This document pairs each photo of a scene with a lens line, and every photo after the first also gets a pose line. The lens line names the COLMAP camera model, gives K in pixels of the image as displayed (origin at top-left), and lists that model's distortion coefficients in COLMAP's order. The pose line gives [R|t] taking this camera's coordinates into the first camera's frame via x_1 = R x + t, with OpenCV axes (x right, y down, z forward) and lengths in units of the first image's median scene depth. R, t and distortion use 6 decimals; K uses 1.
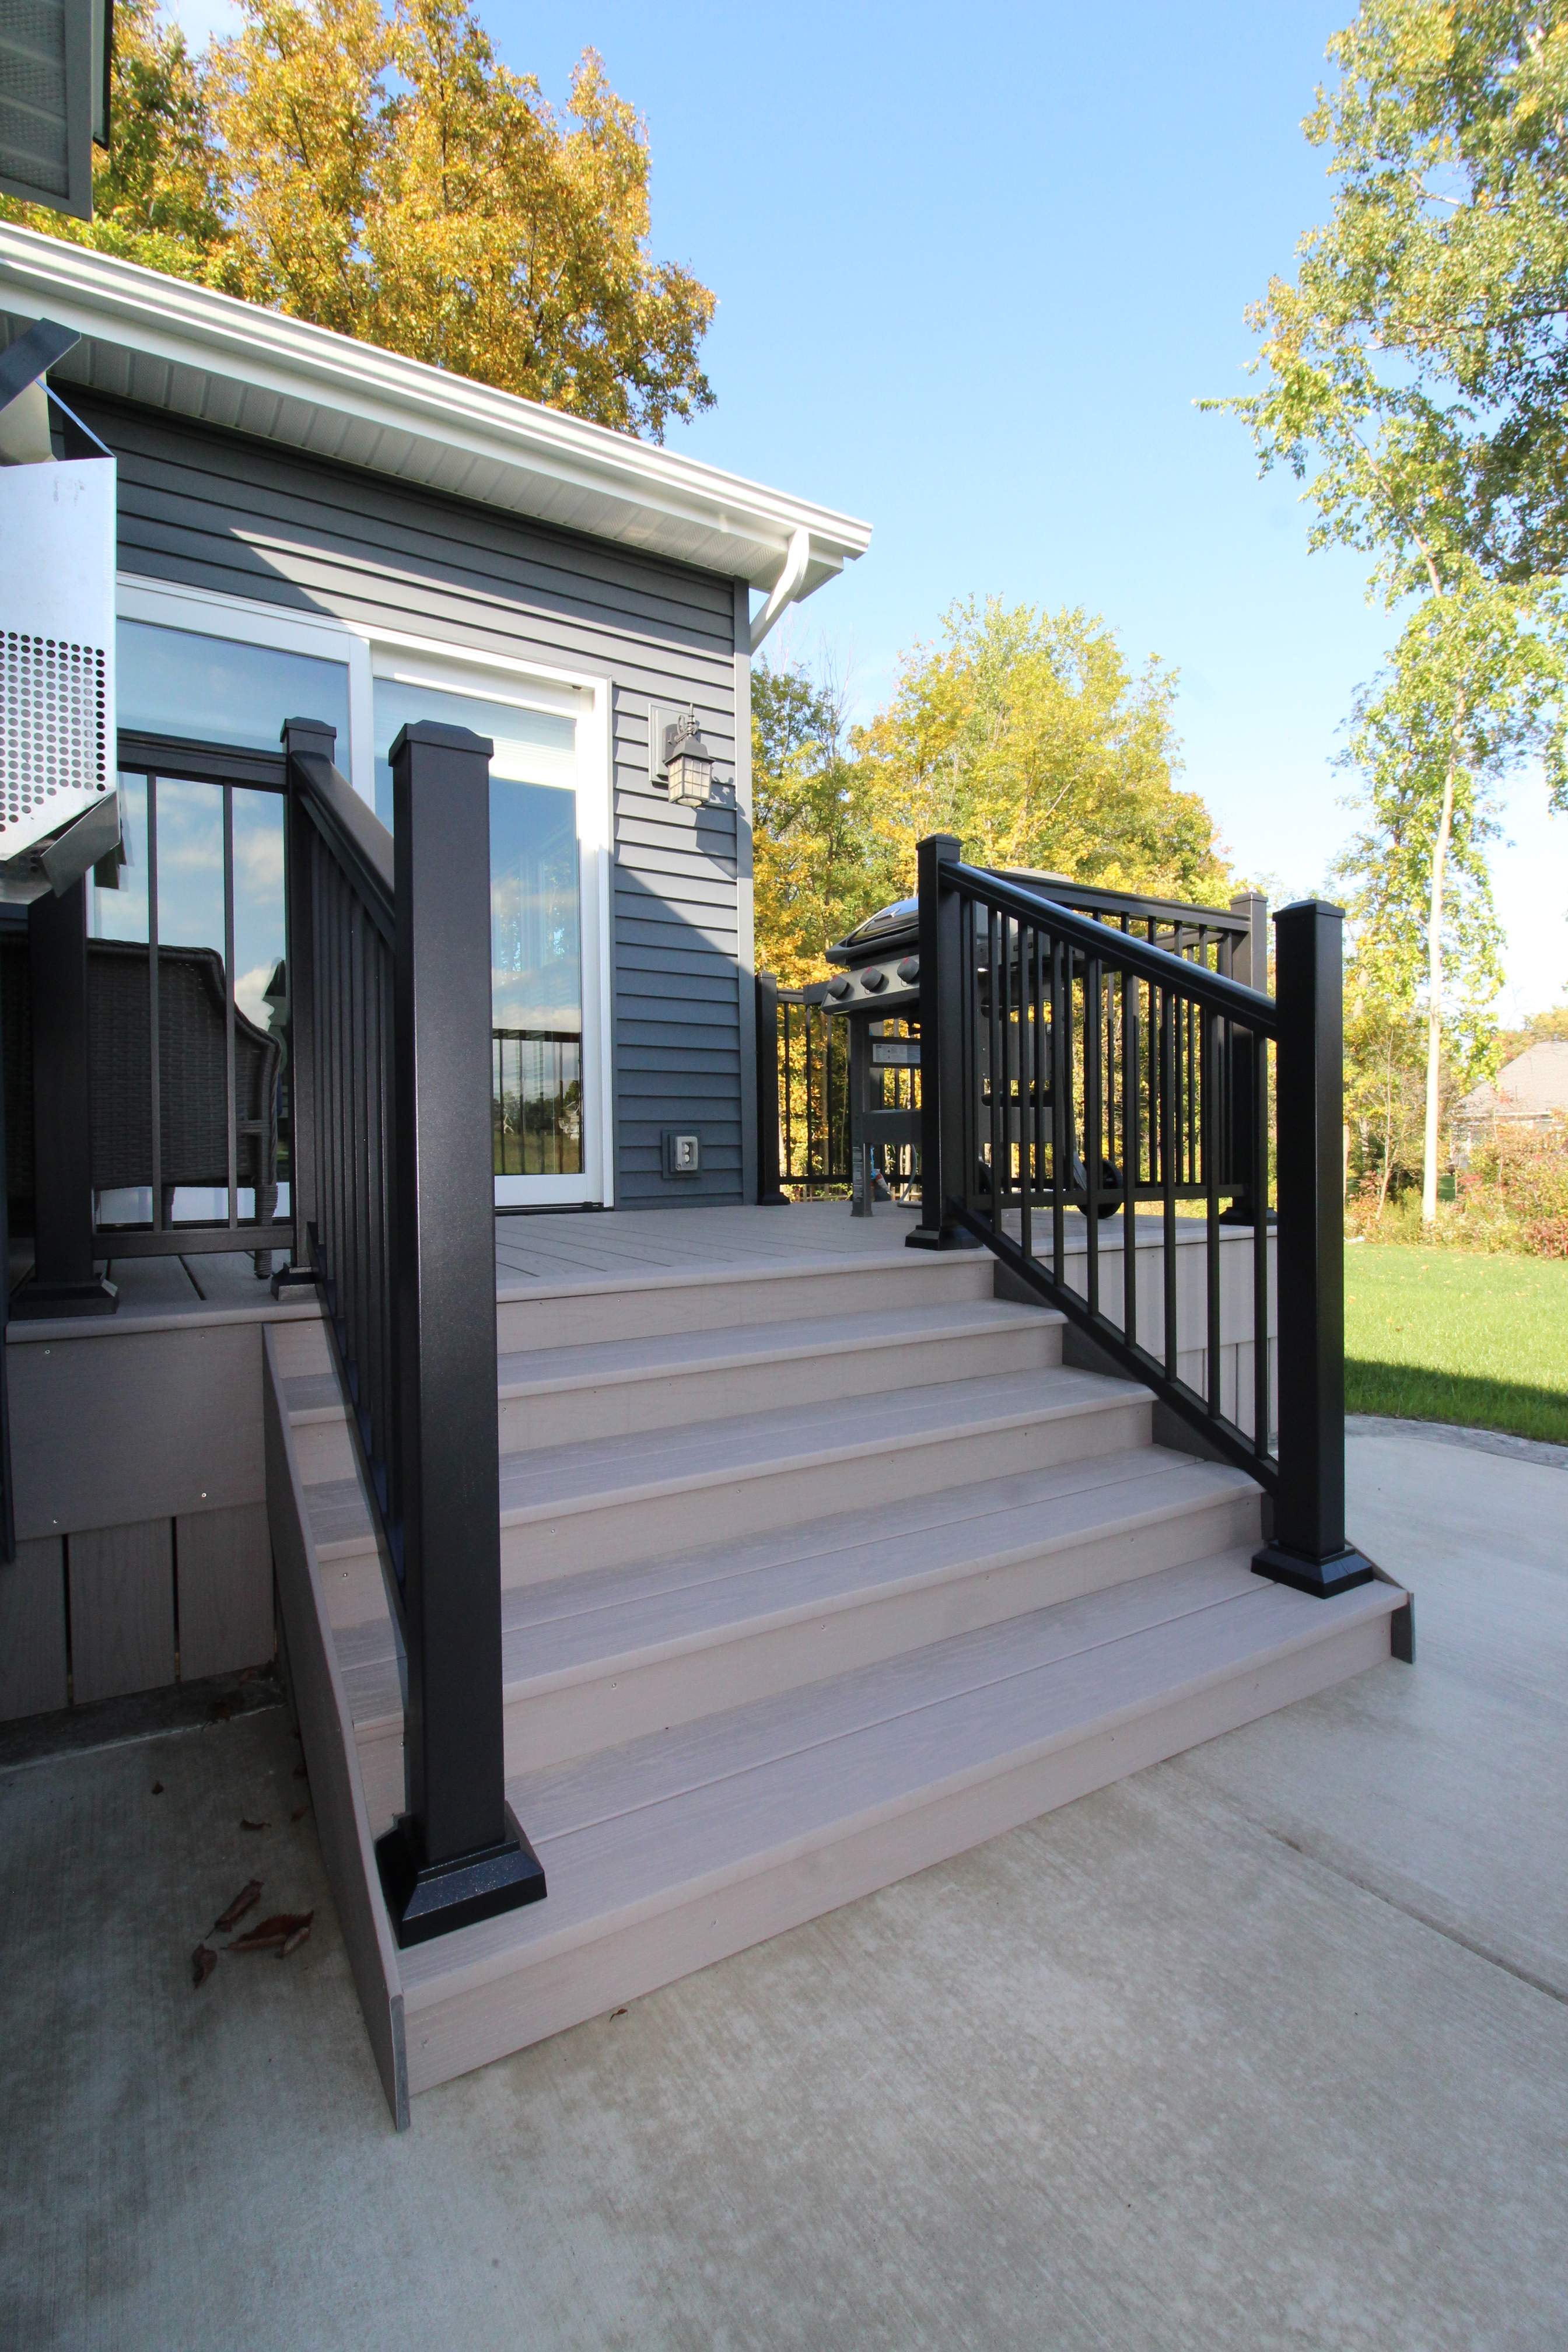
lens RADIAL K [[1127.0, 0, 835.0], [0, 1127.0, 1174.2], [0, 0, 1]] dist [0.000951, -0.017218]
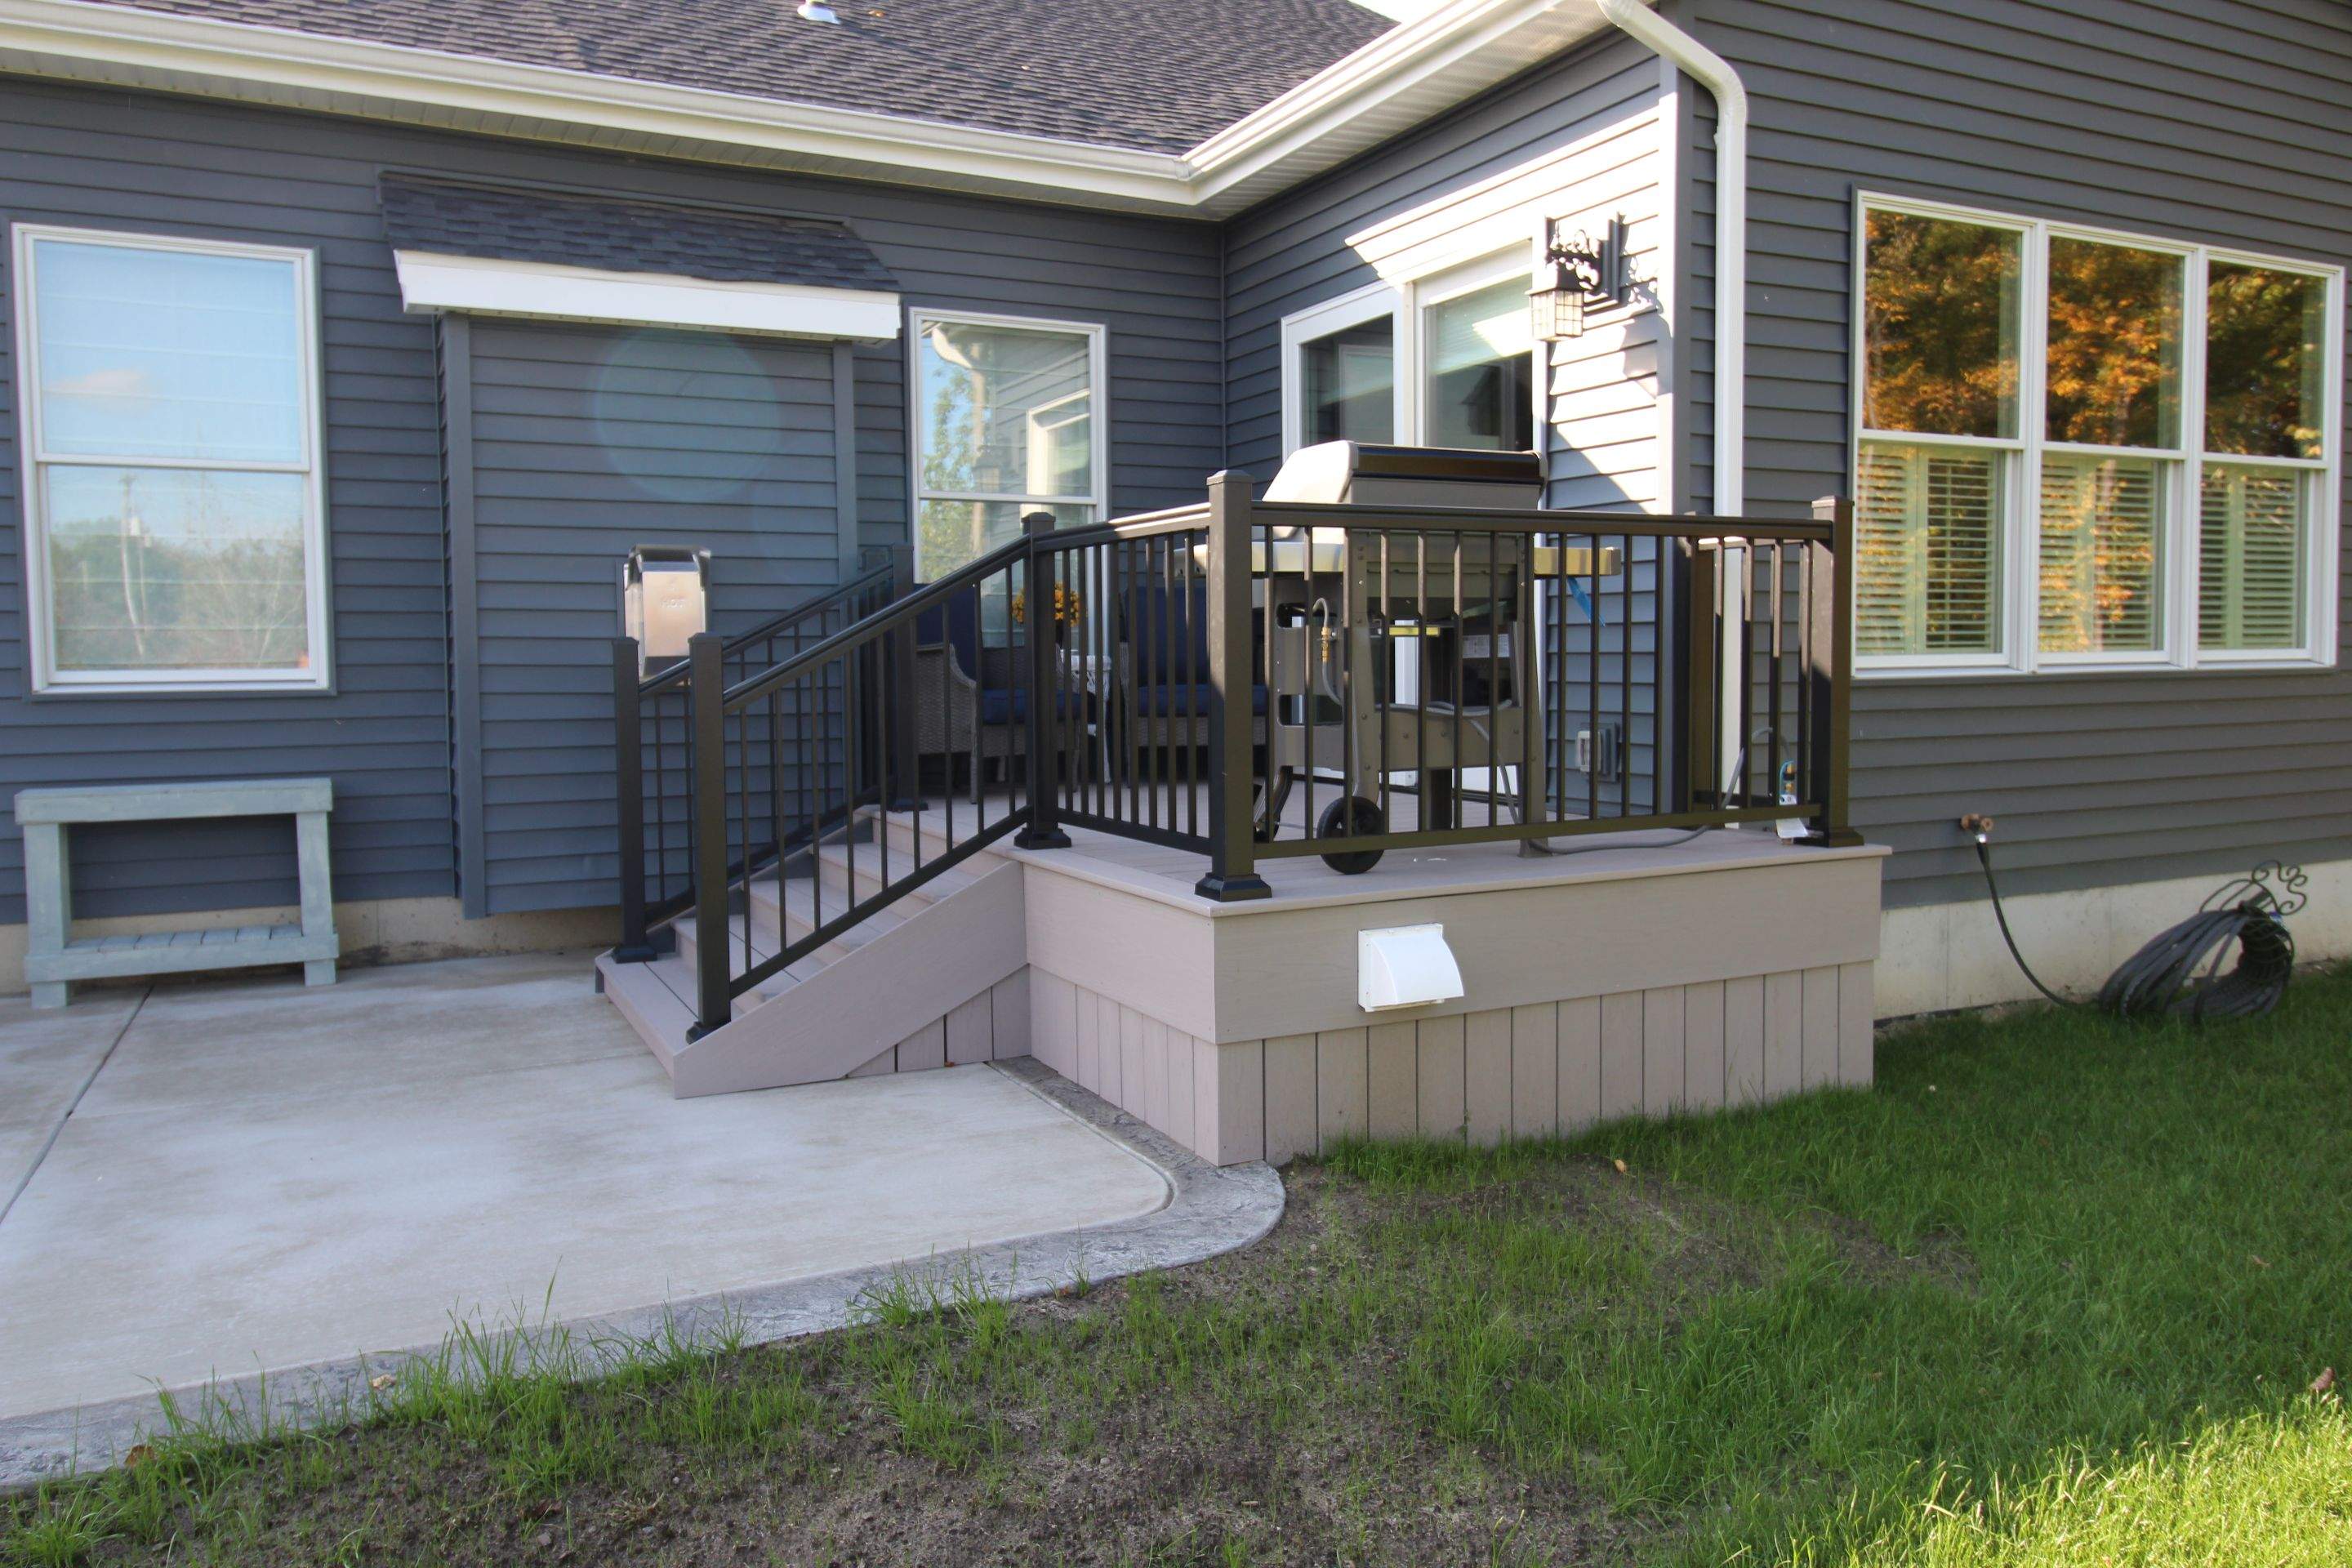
lens RADIAL K [[1645.6, 0, 1196.3], [0, 1645.6, 728.0], [0, 0, 1]] dist [-0.003407, -0.003127]
pose [[-0.091529, 0.054910, -0.994287, 1.132313], [-0.019027, 0.998200, 0.056878, -0.102184], [0.995621, 0.024124, -0.090320, 0.840985]]
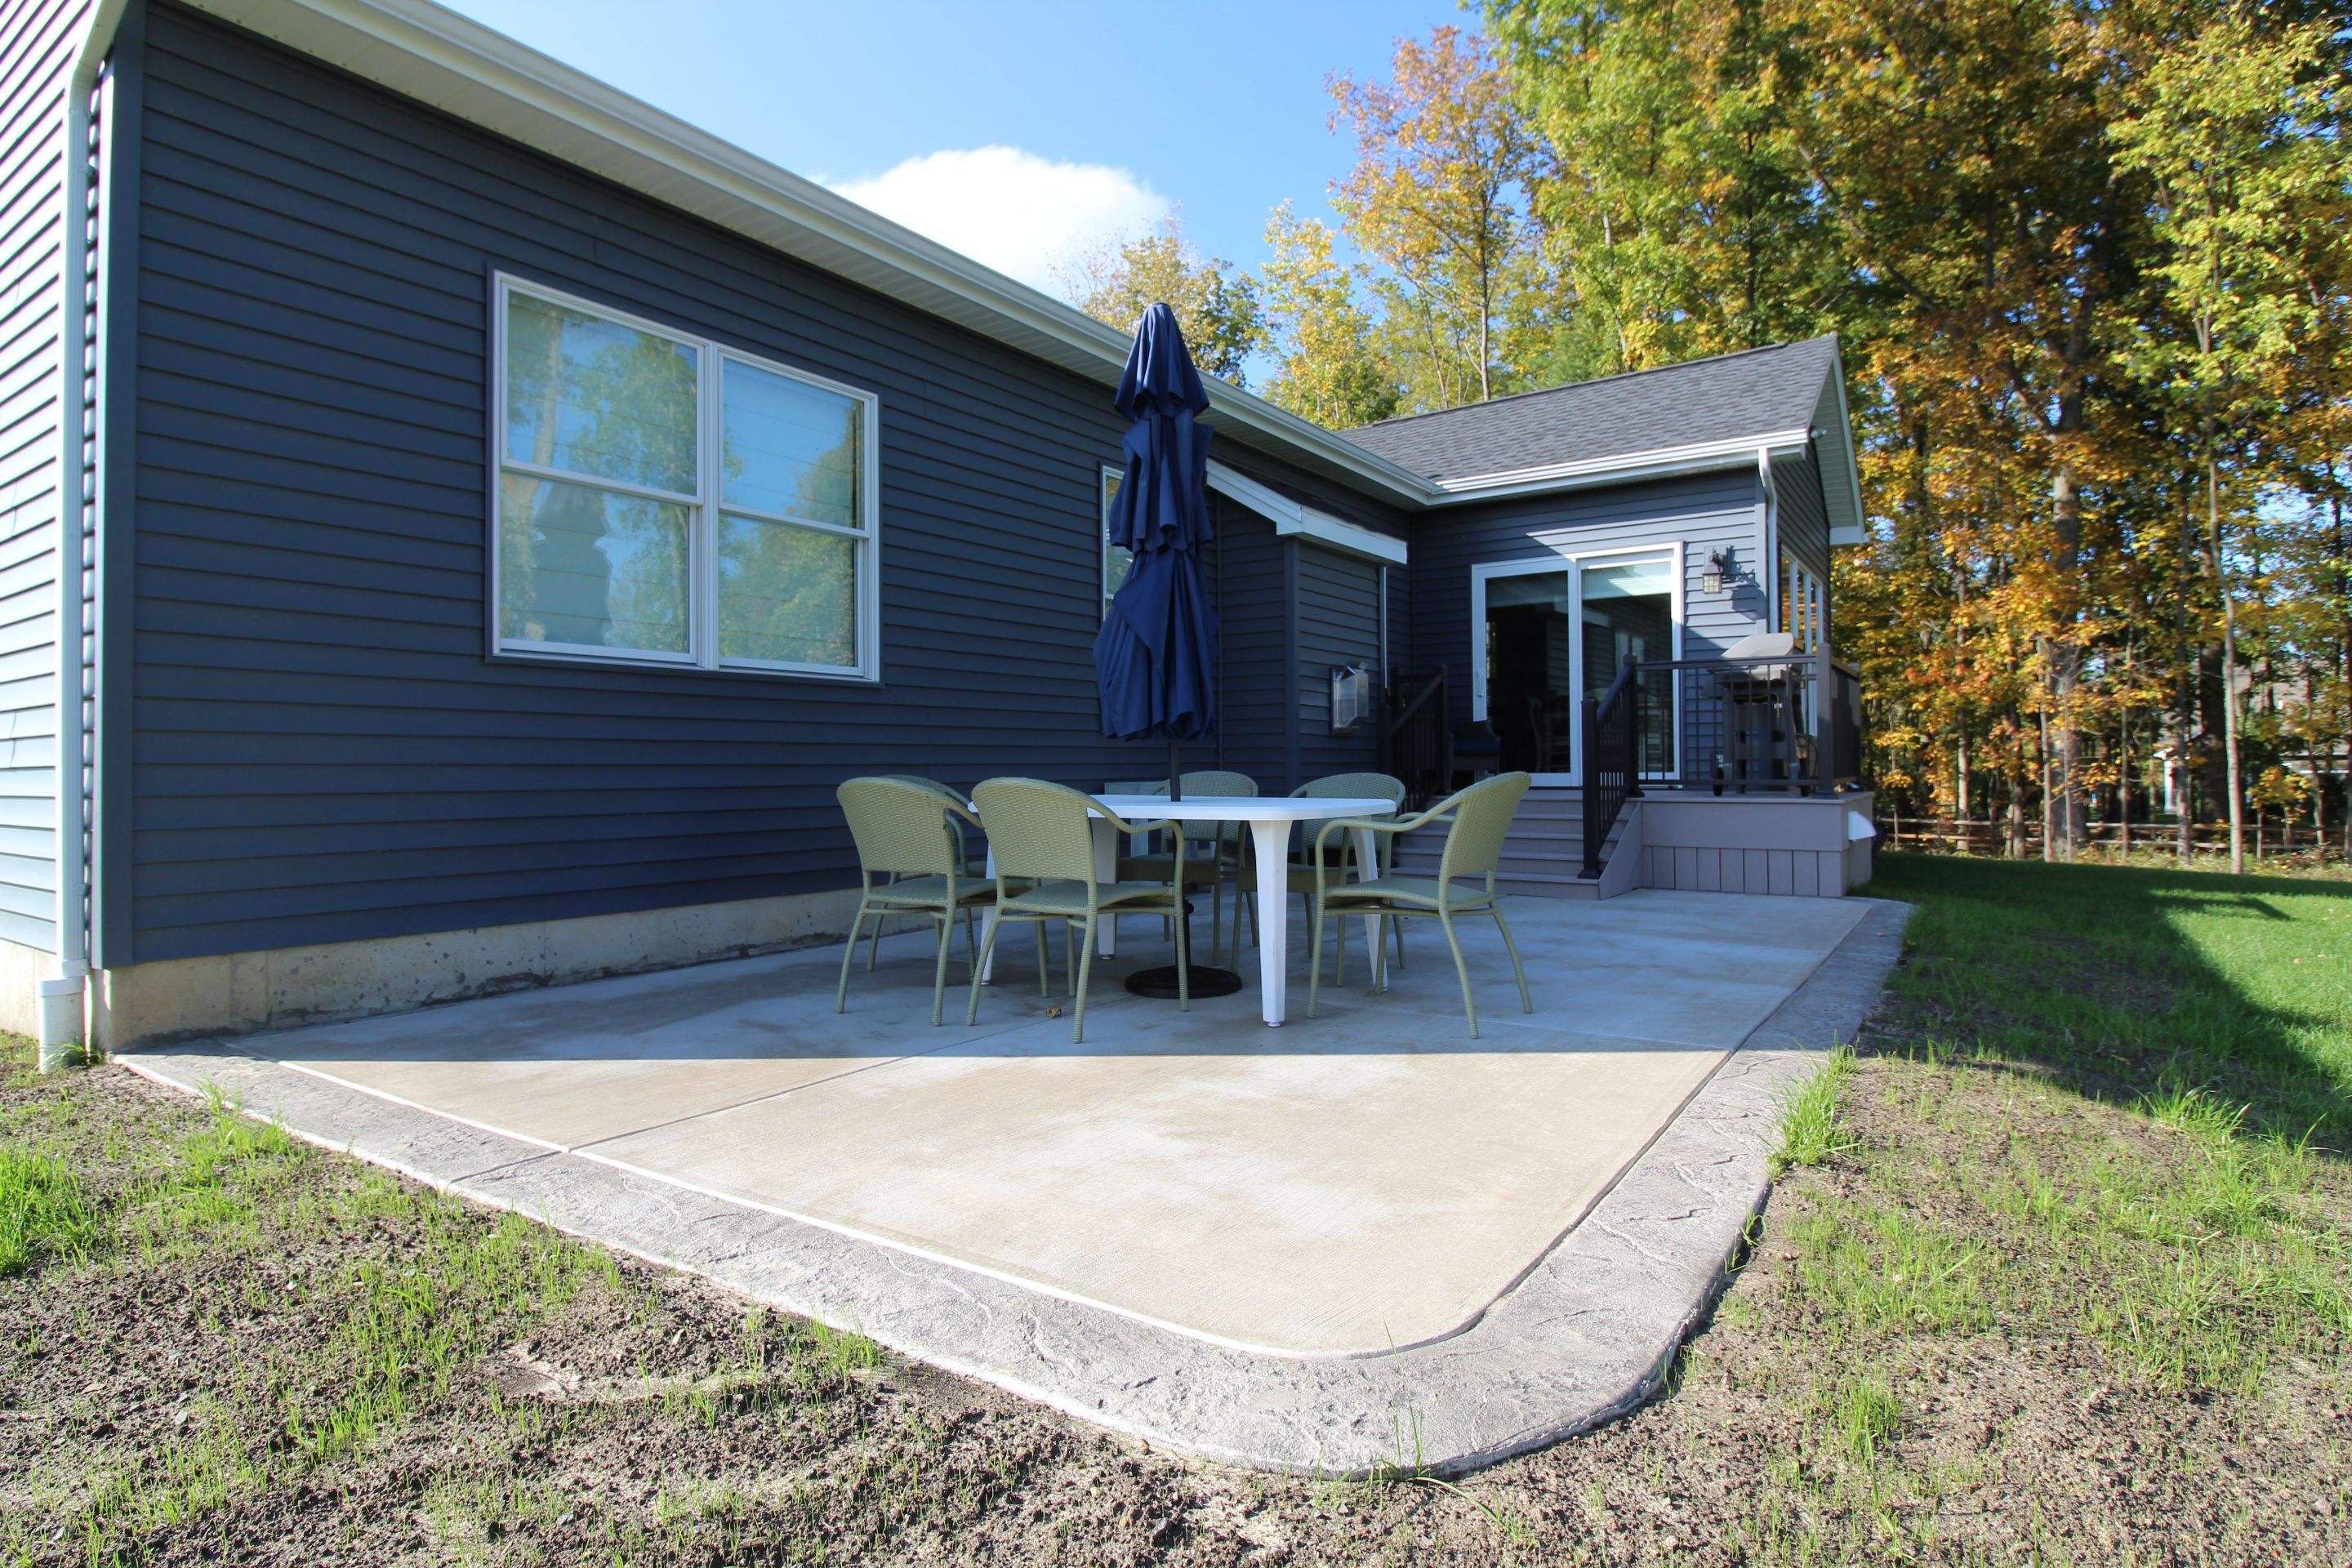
lens RADIAL K [[1201.8, 0, 1178.4], [0, 1201.8, 756.2], [0, 0, 1]] dist [0.002691, -0.011742]
pose [[0.396287, -0.000553, -0.918126, 1.495644], [-0.024400, 0.999640, -0.011134, 0.017532], [0.917802, 0.026815, 0.396131, -0.760679]]
